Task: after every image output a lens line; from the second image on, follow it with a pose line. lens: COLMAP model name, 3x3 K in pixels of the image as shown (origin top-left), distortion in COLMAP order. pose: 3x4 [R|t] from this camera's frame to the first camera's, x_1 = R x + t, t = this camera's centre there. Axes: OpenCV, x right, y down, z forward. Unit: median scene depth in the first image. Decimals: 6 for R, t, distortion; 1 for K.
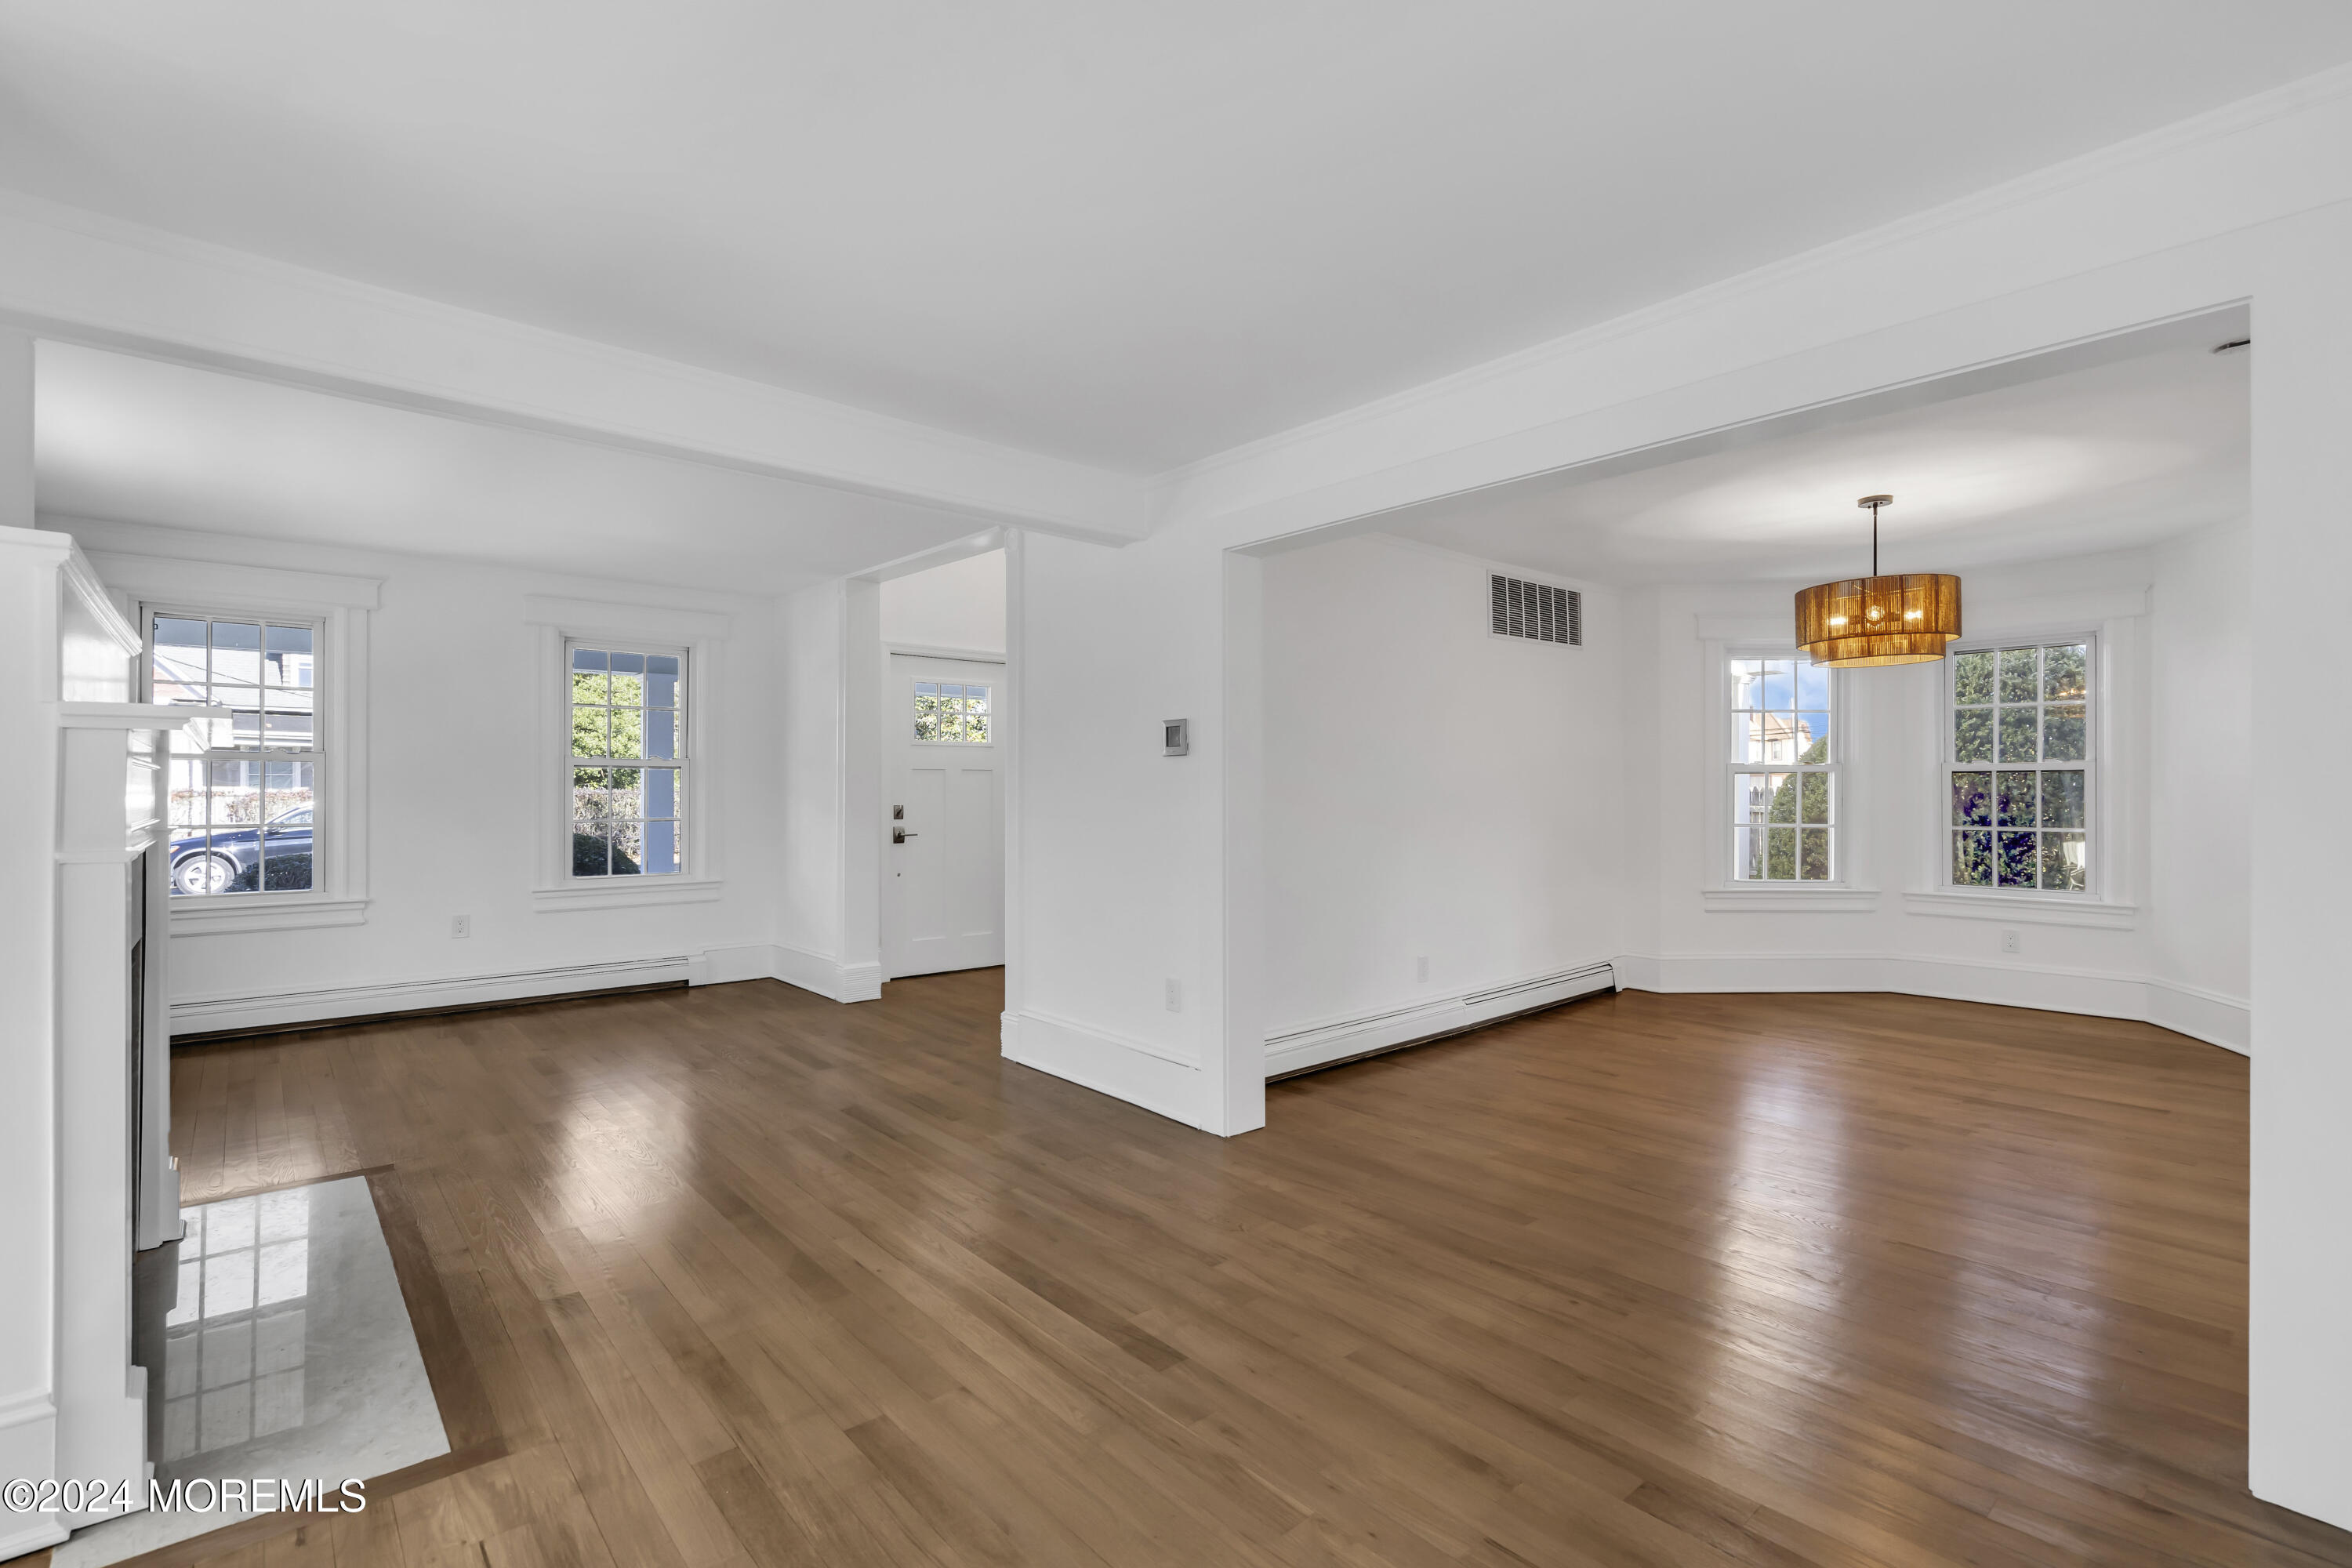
lens RADIAL K [[1072.5, 0, 1188.1], [0, 1072.5, 796.6], [0, 0, 1]] dist [-0.001402, -0.000074]
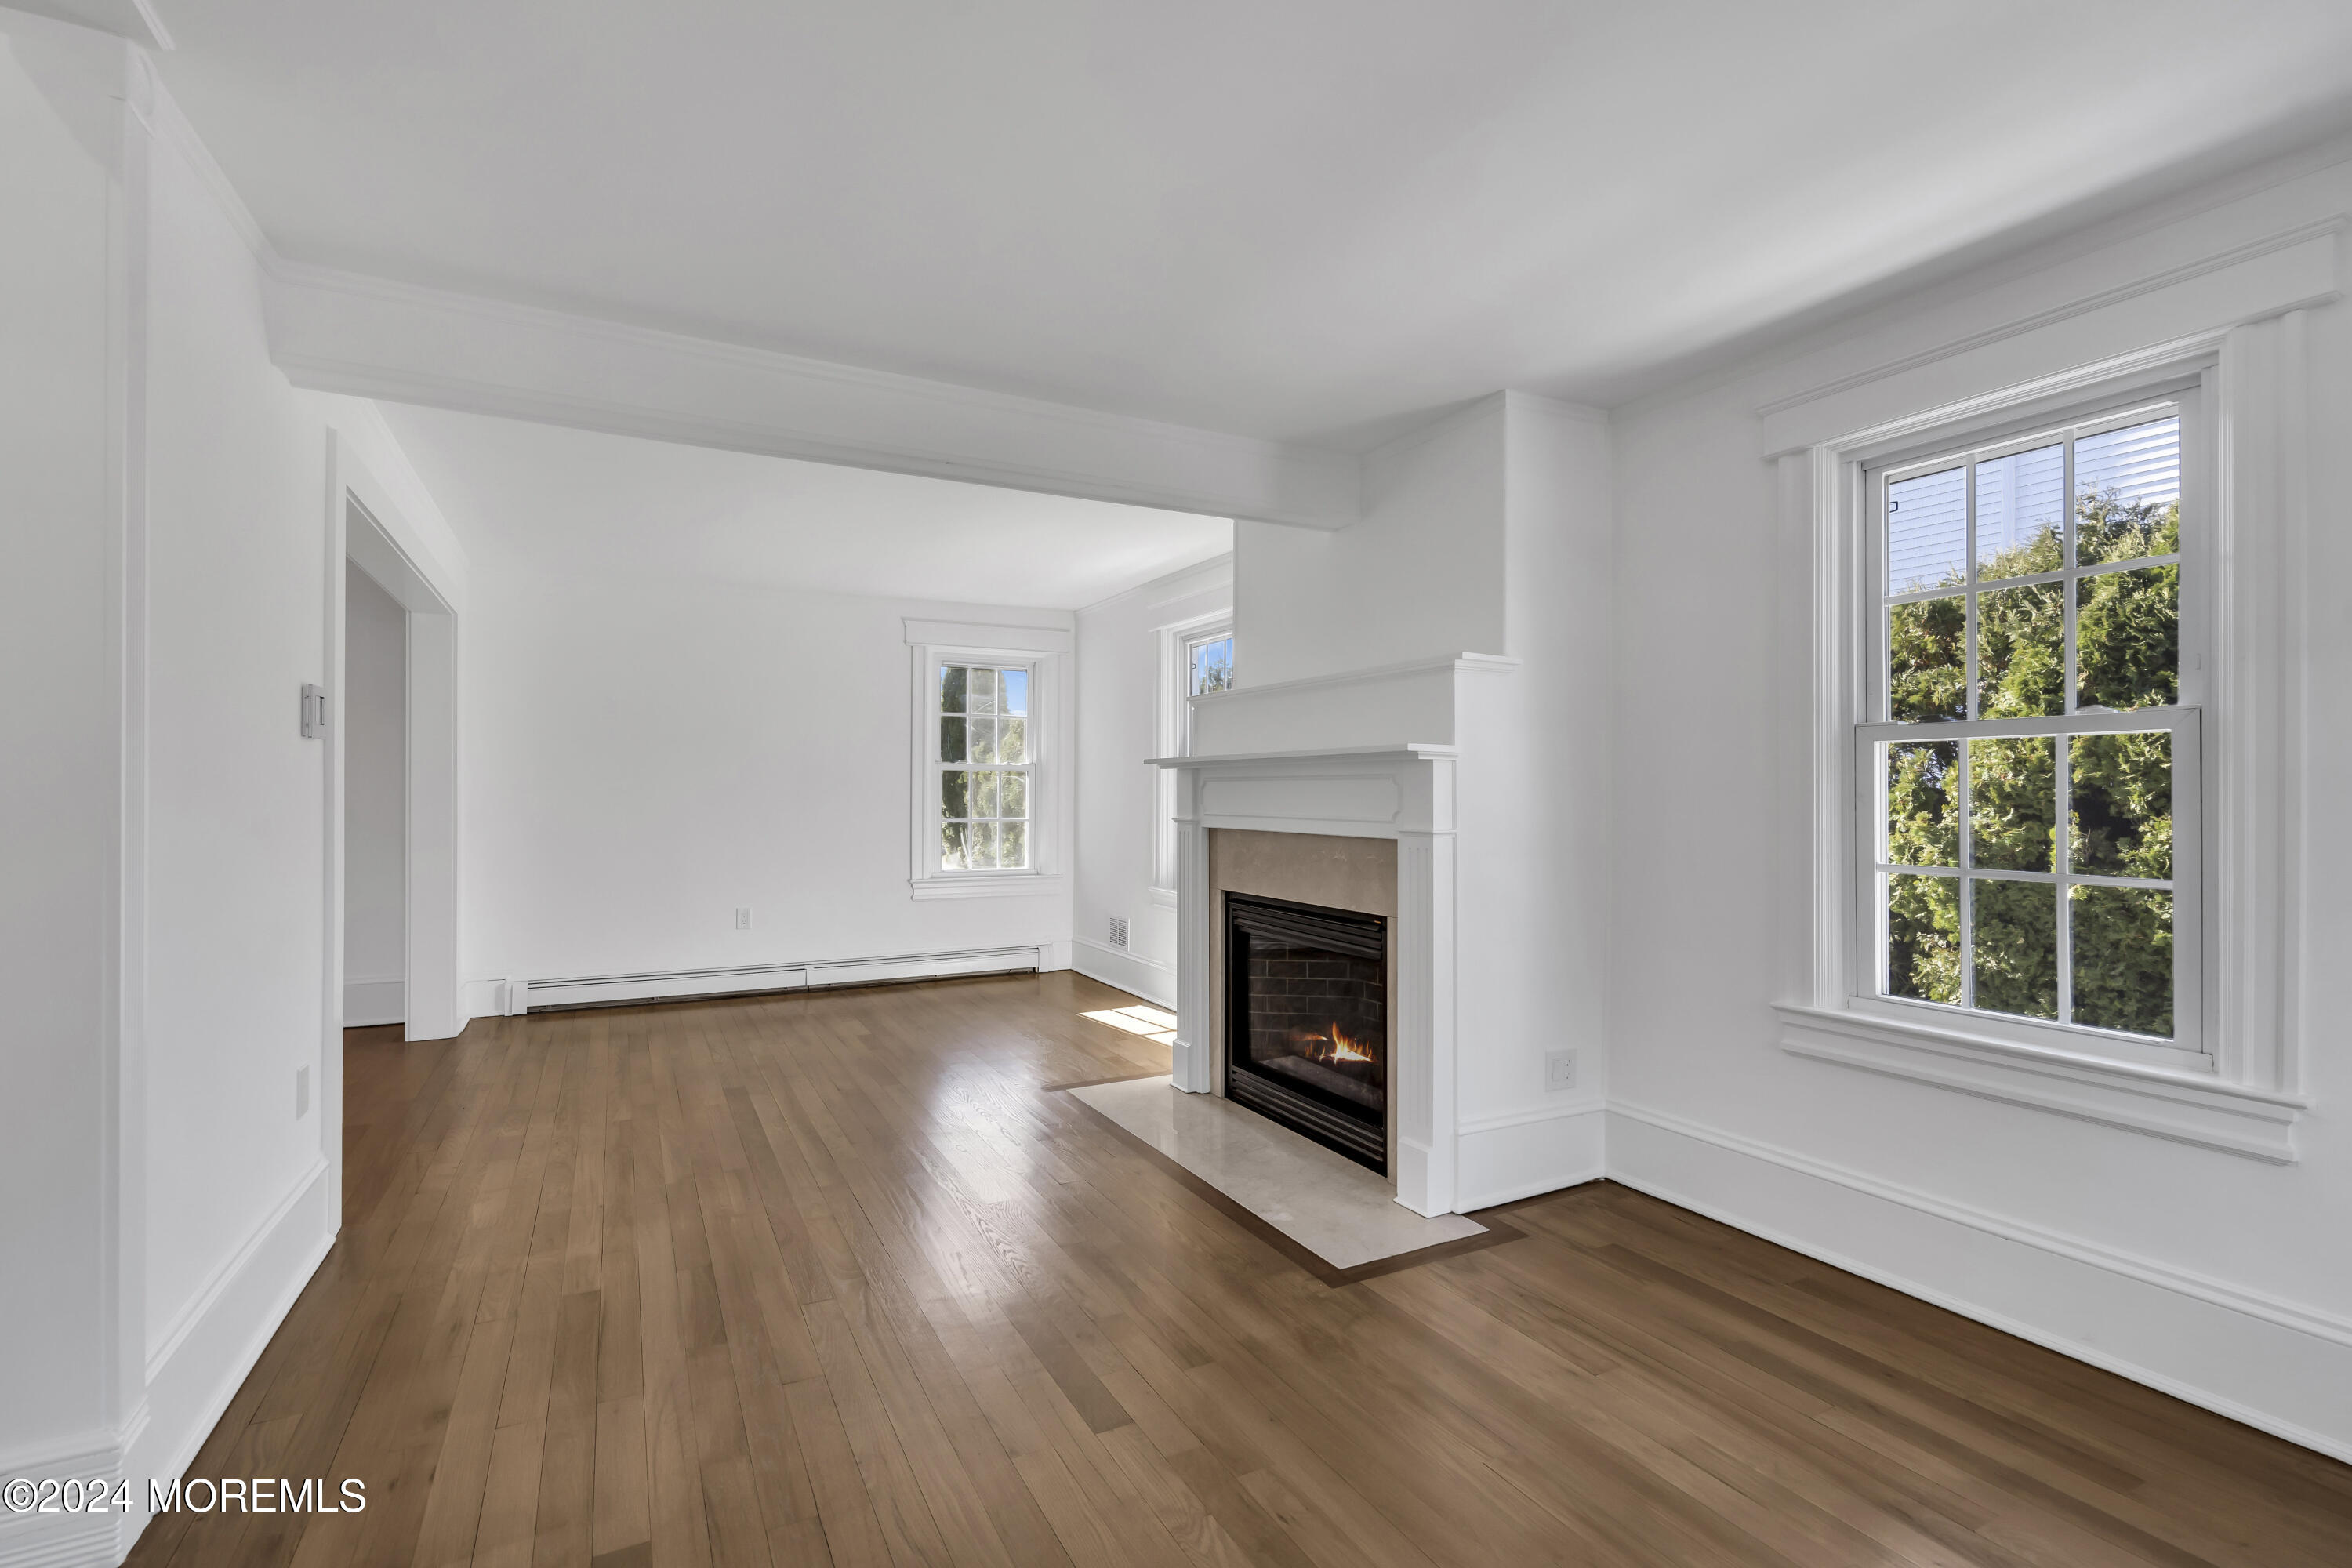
lens RADIAL K [[1064.4, 0, 1176.0], [0, 1064.4, 784.0], [0, 0, 1]] dist [-0.000968, 0.000402]
pose [[-0.971804, -0.004305, 0.235751, -0.827400], [-0.005388, 0.999978, -0.003951, -0.009324], [-0.235729, -0.005110, -0.971806, 1.792175]]
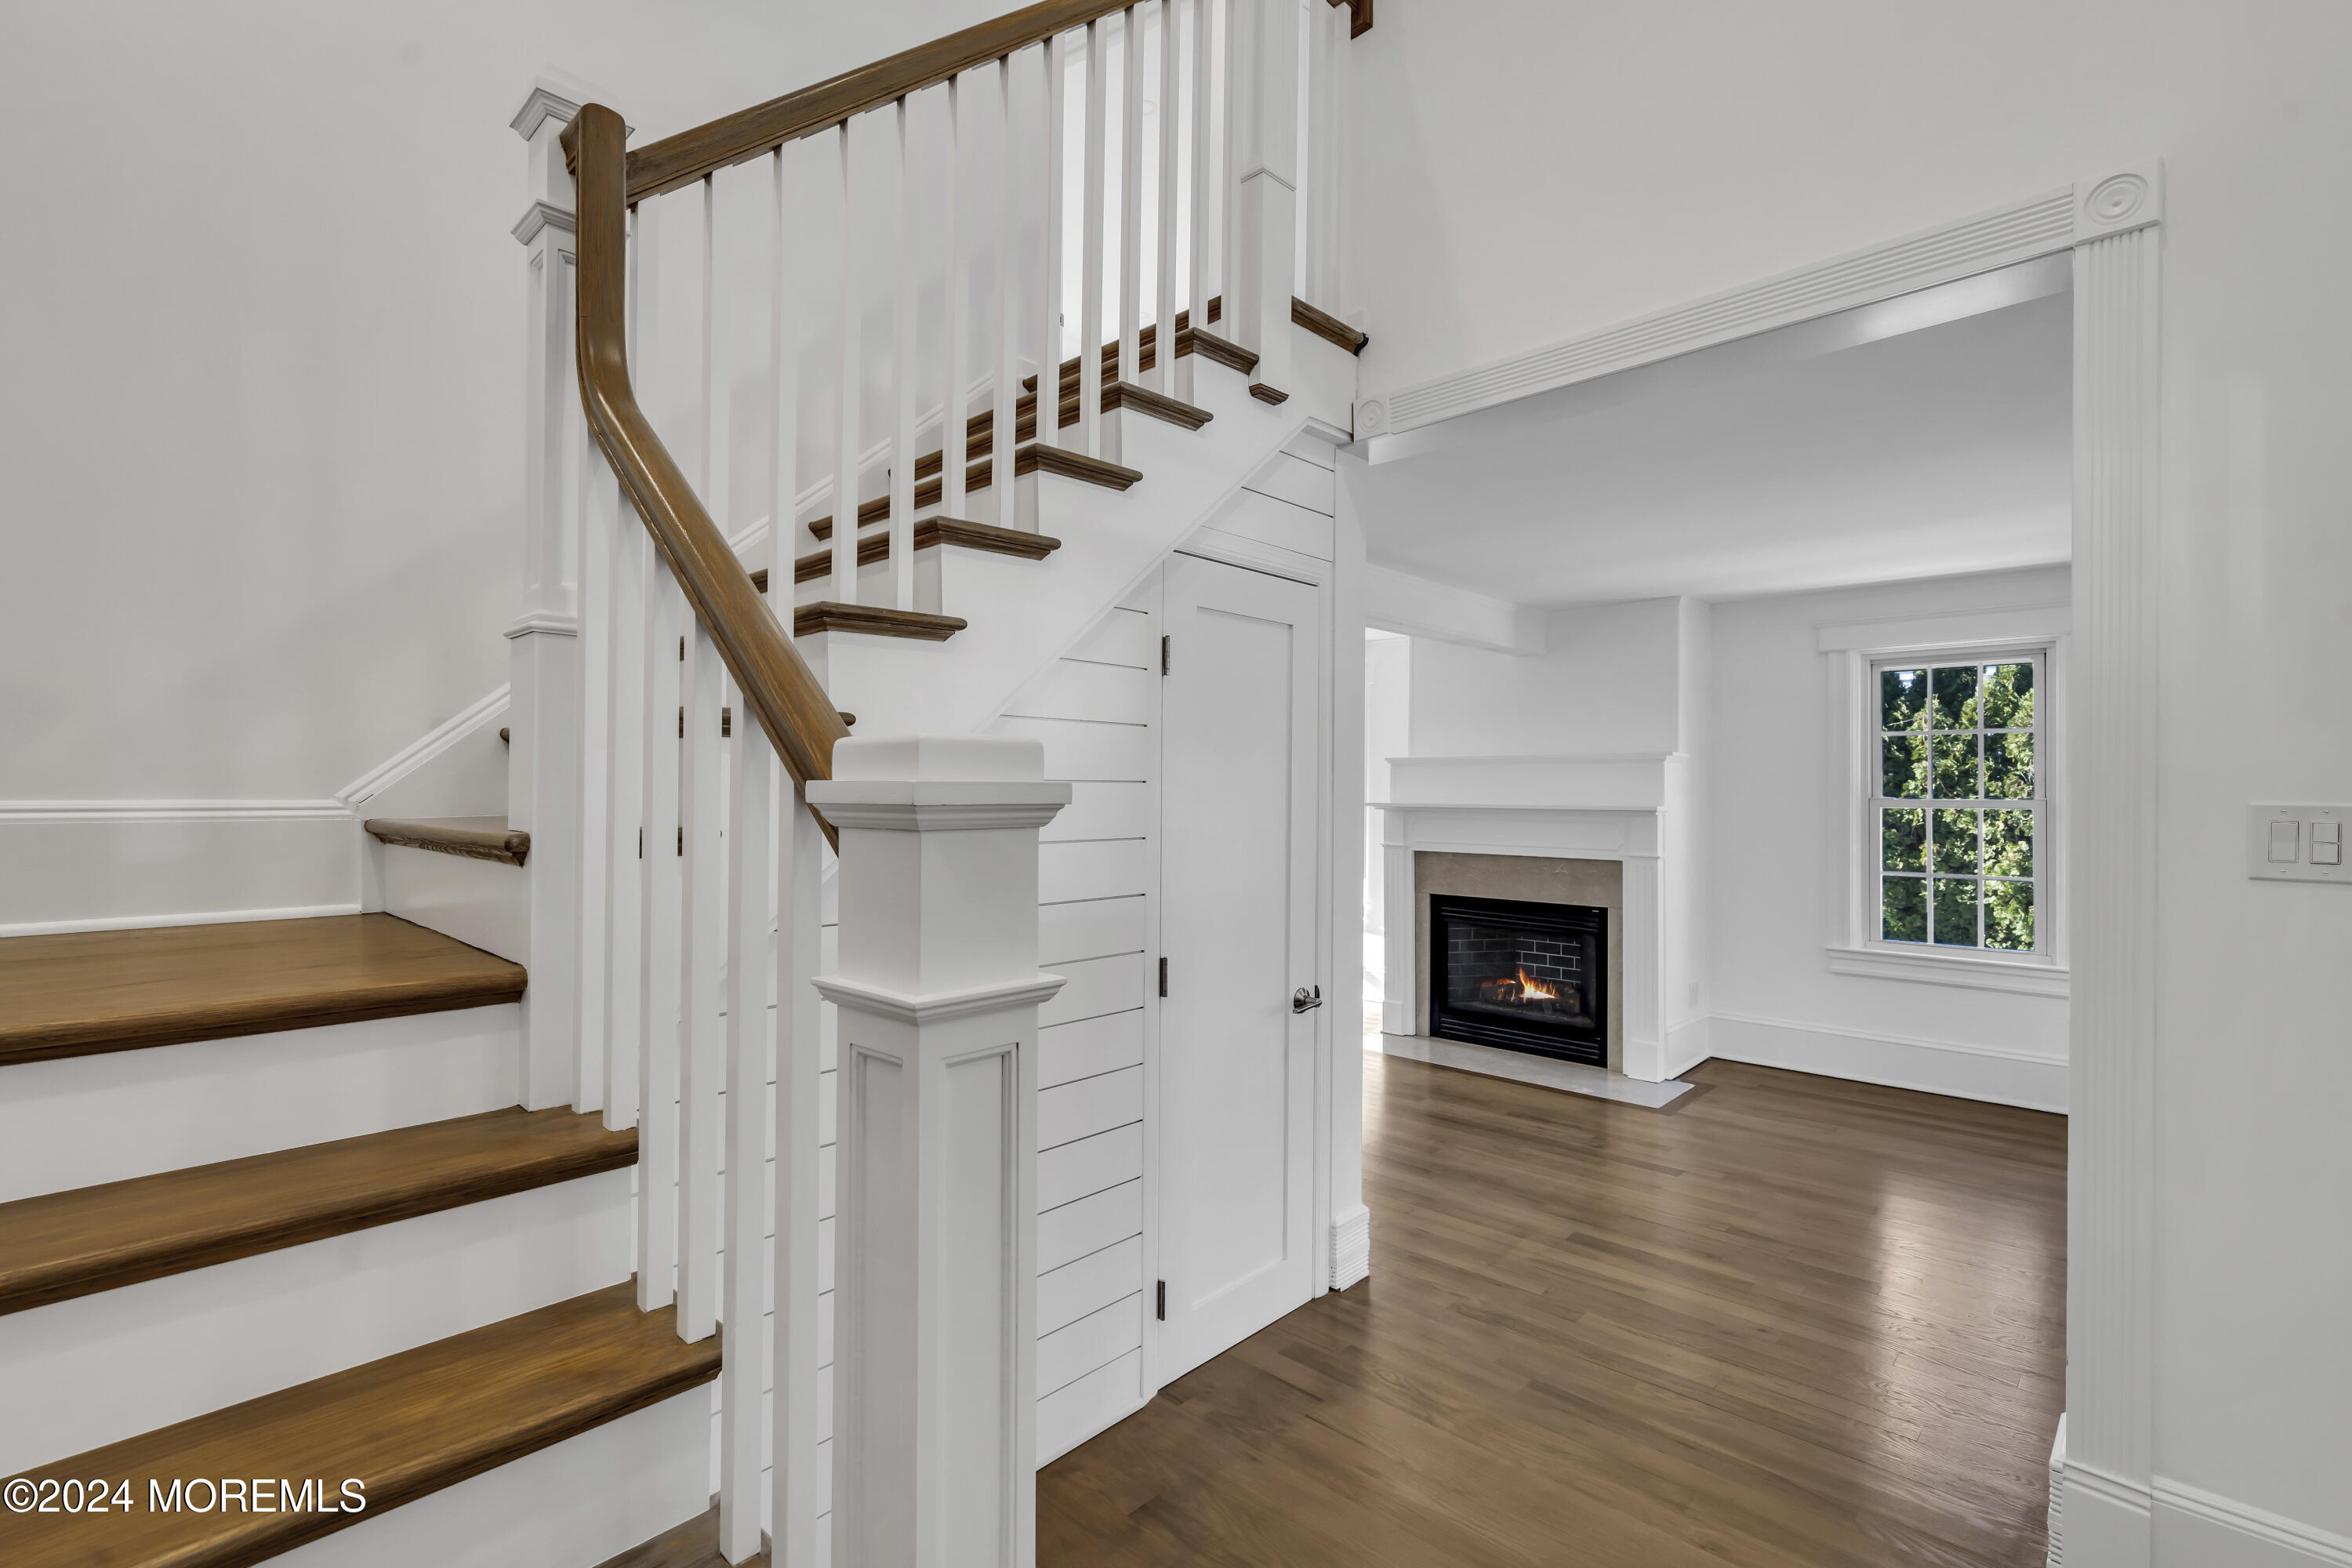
lens RADIAL K [[1054.4, 0, 1176.0], [0, 1054.4, 784.0], [0, 0, 1]] dist [0.002500, 0.000329]
pose [[-0.996260, -0.004850, -0.086269, -0.003683], [-0.004883, 0.999988, 0.000176, -0.076330], [0.086267, 0.000596, -0.996272, 2.324899]]
